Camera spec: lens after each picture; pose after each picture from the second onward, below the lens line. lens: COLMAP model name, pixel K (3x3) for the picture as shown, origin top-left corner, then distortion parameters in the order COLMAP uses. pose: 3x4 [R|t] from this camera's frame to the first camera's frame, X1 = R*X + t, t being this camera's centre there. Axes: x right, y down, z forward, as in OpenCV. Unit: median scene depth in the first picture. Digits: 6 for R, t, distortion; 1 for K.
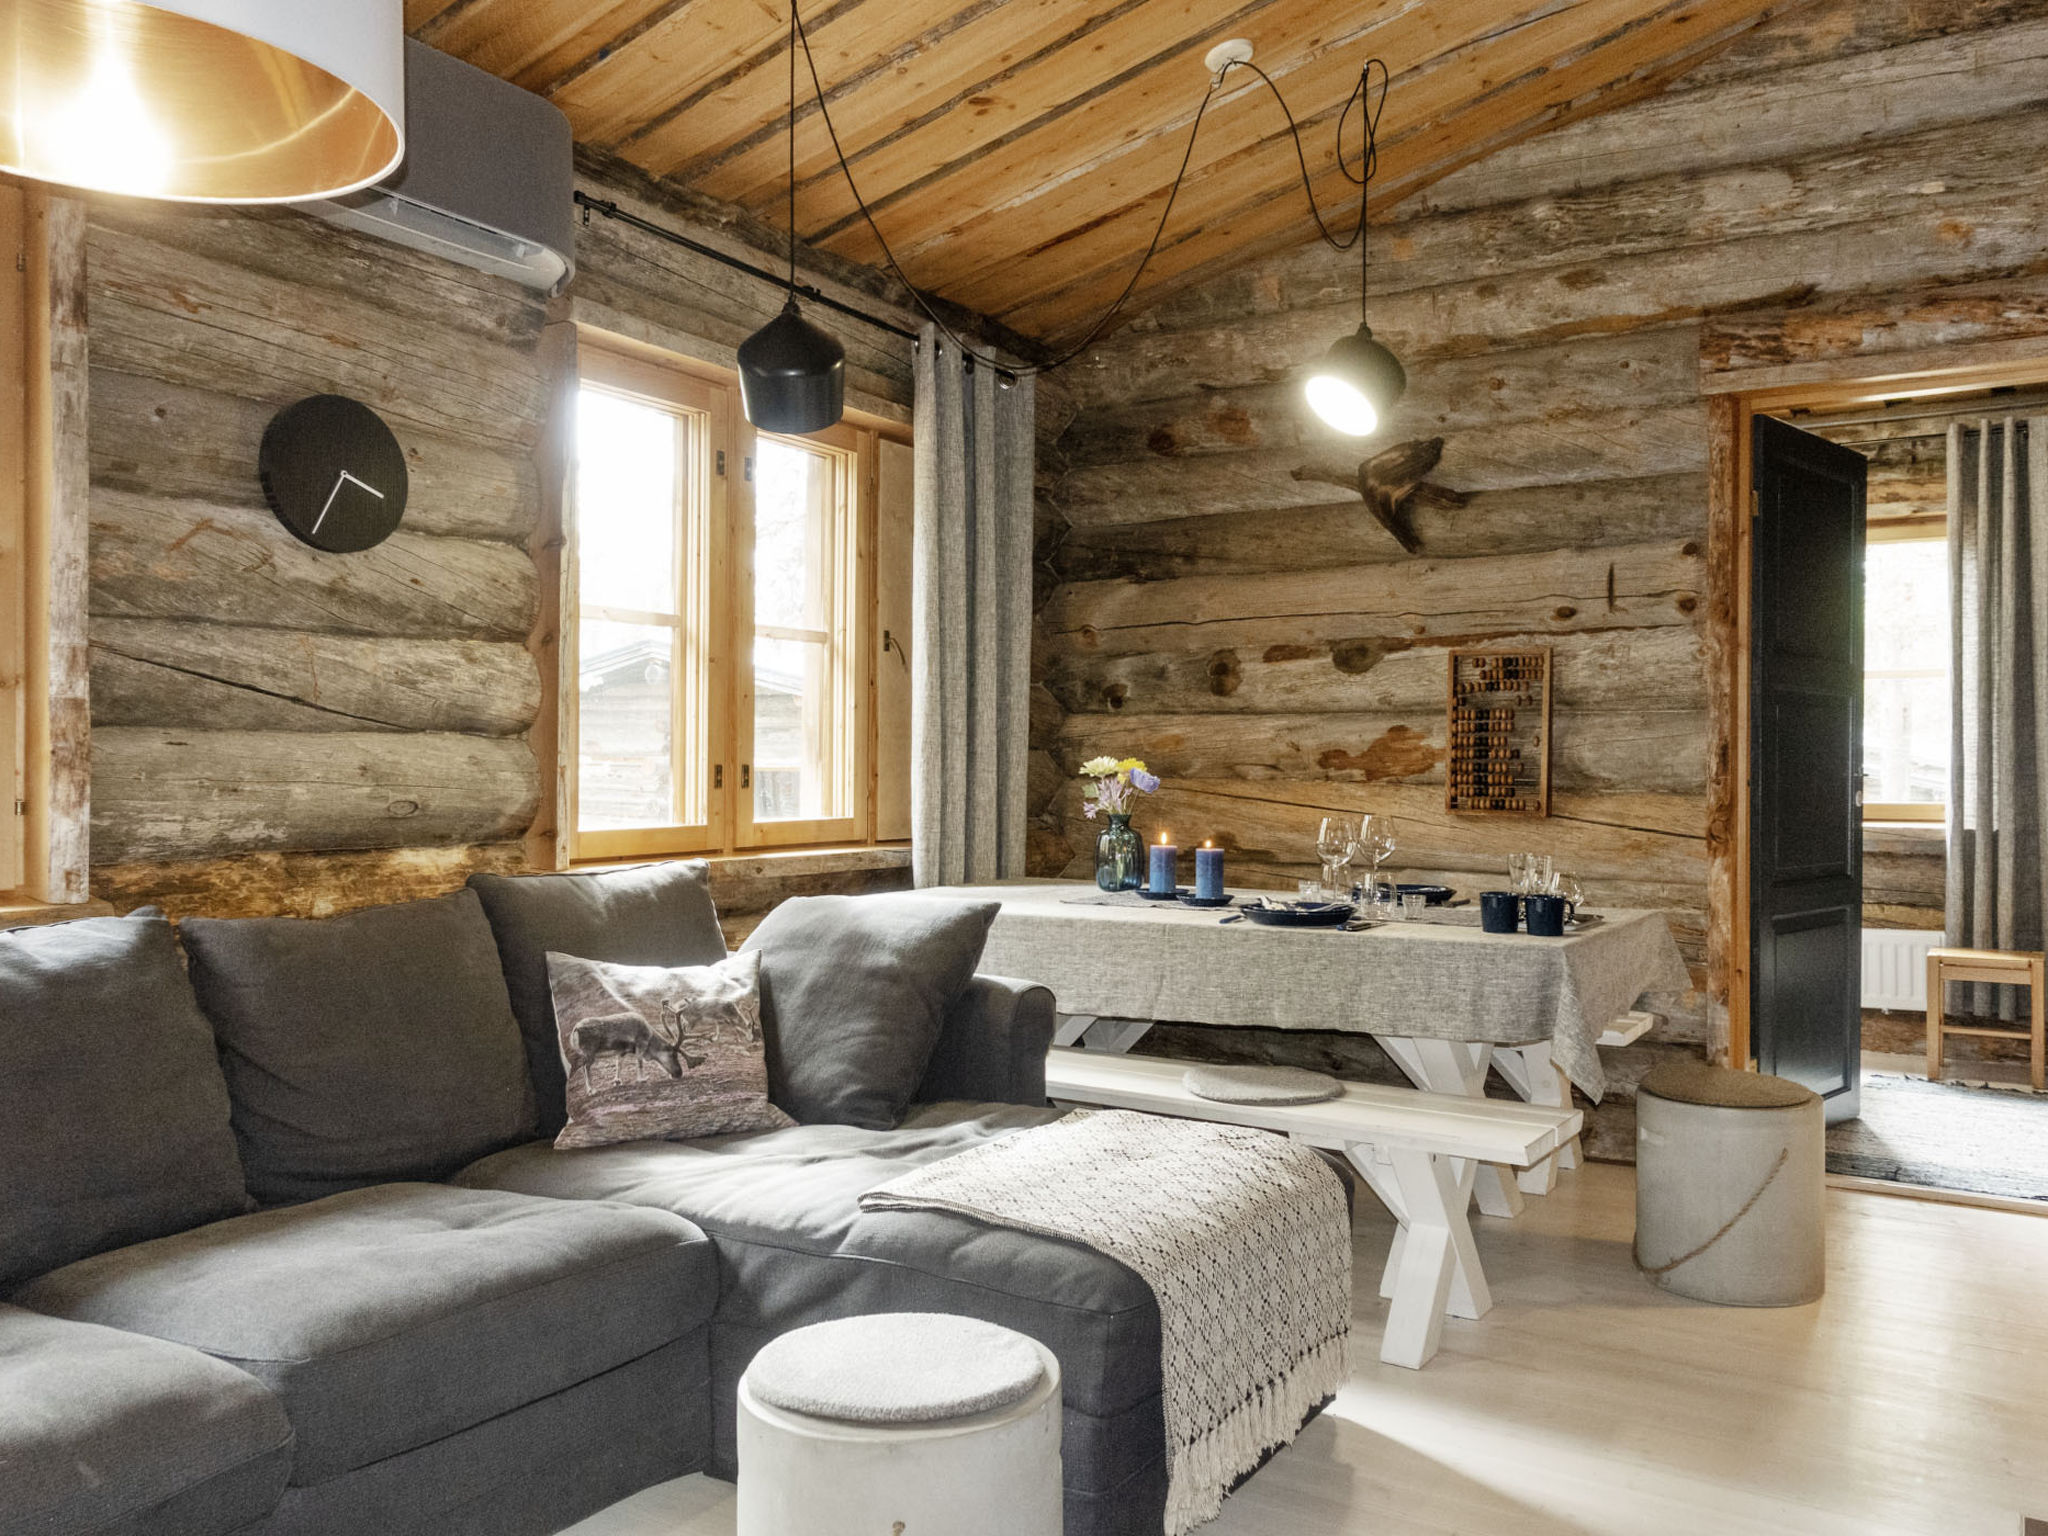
lens RADIAL K [[1630.3, 0, 1065.4], [0, 1630.3, 766.9], [0, 0, 1]] dist [-0.001452, 0.008471]
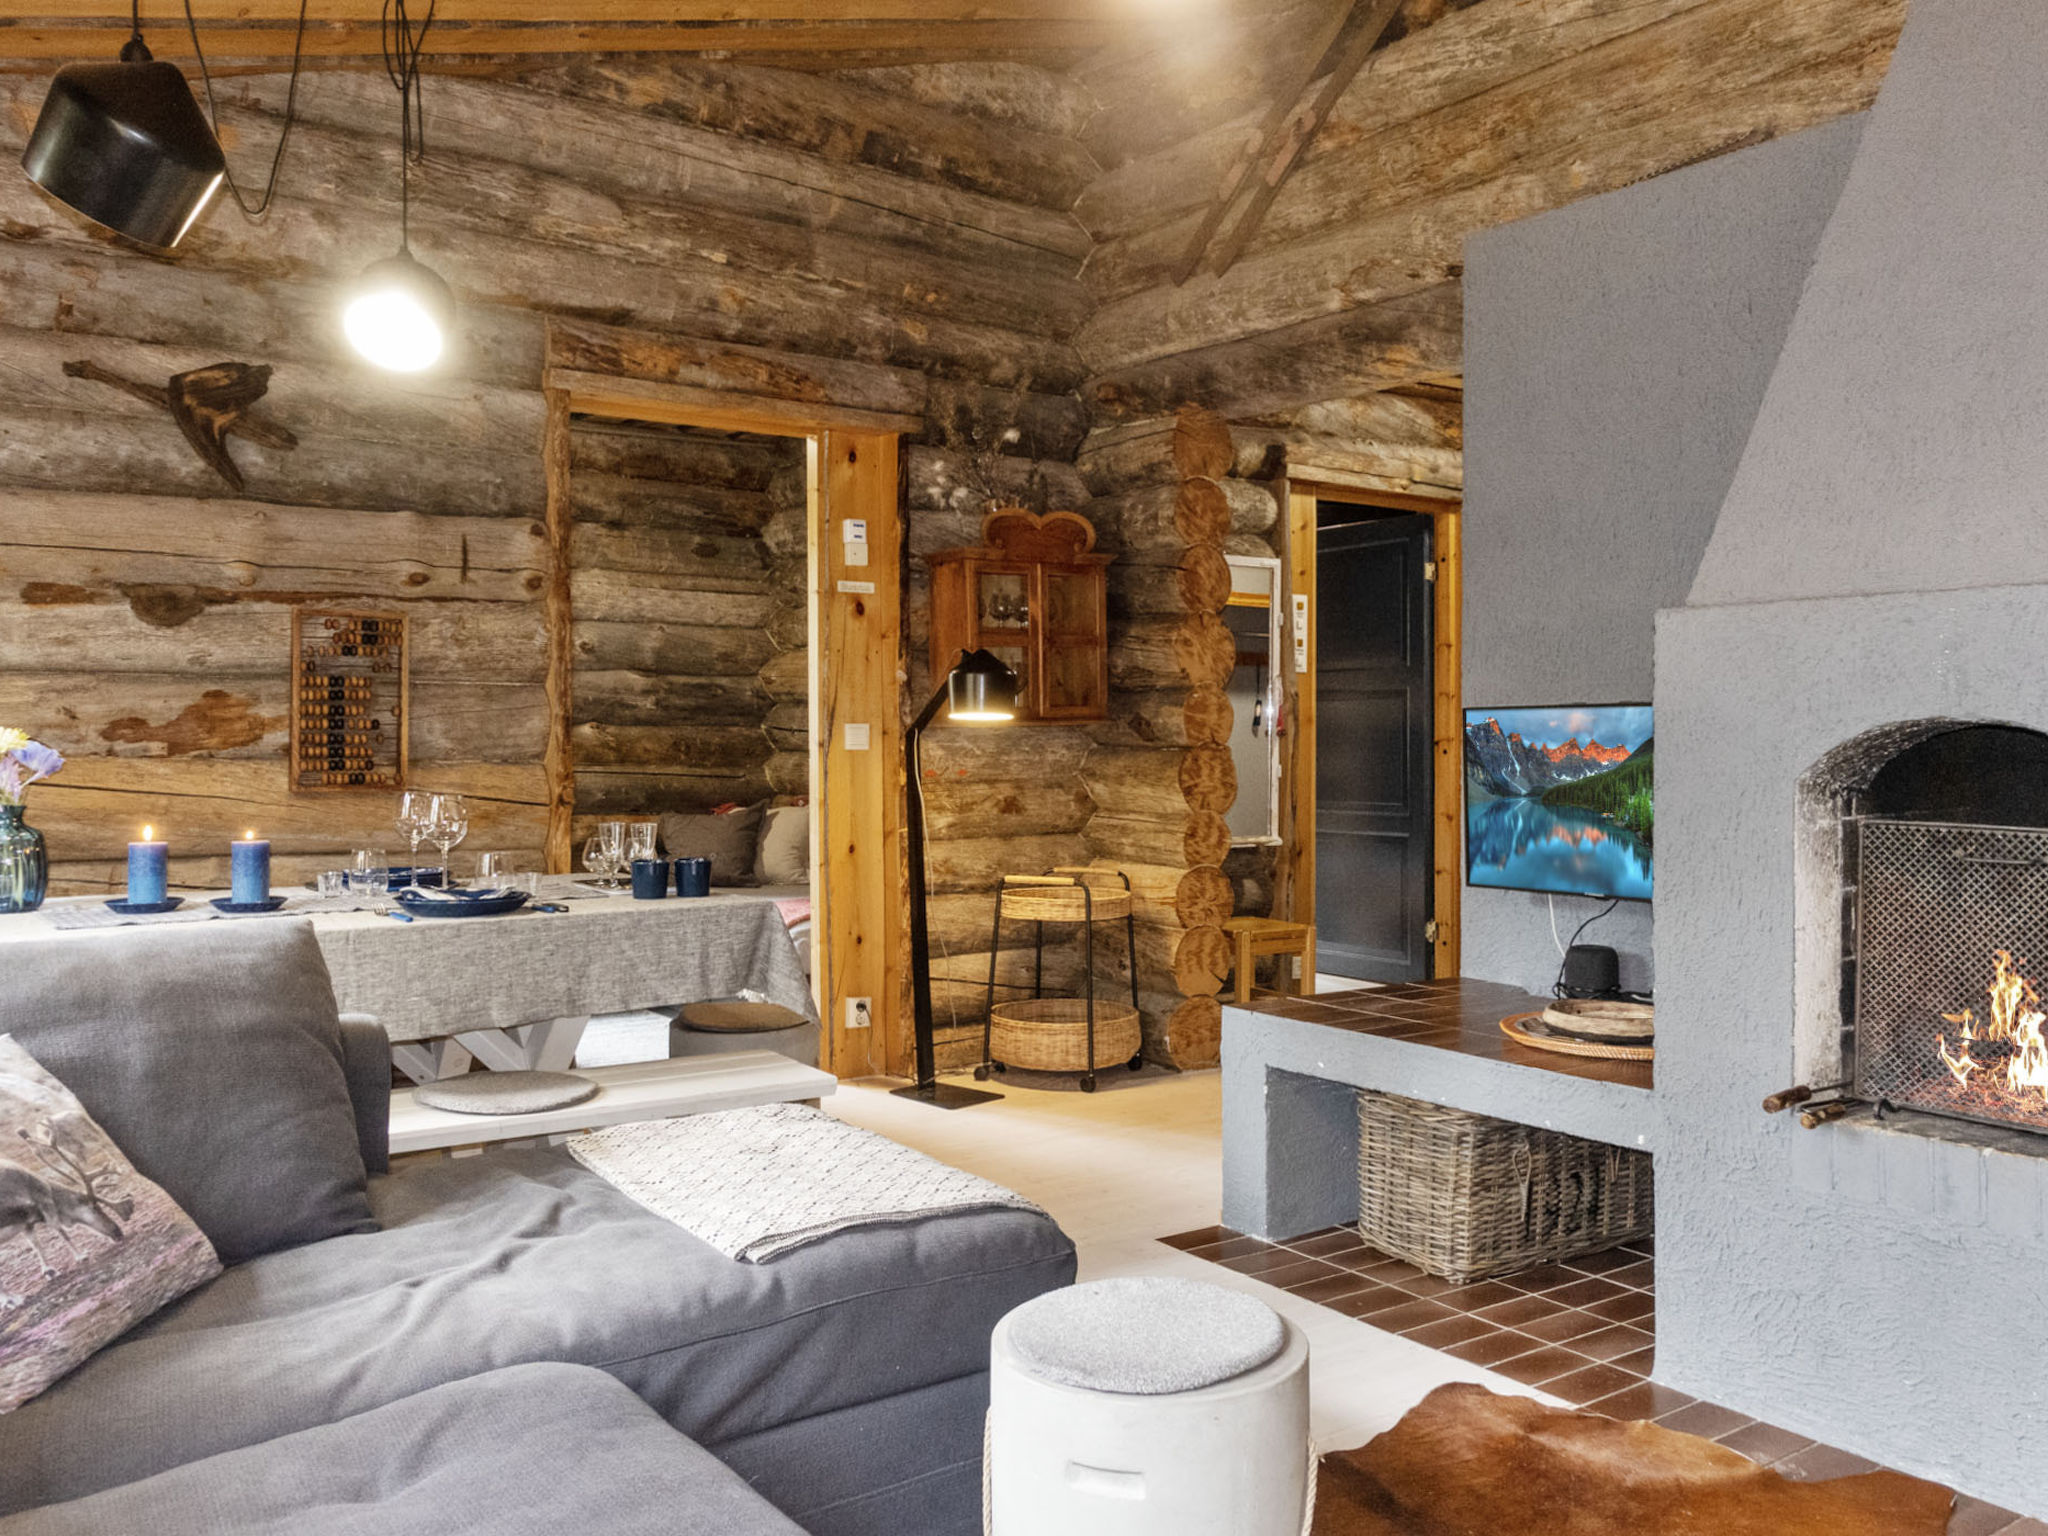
lens RADIAL K [[1664.8, 0, 1024.3], [0, 1664.8, 741.1], [0, 0, 1]] dist [-0.001998, -0.003939]
pose [[0.369560, -0.006061, 0.929187, -0.479328], [0.002332, 0.999982, 0.005595, -0.002775], [-0.929204, 0.000099, 0.369567, 0.299647]]
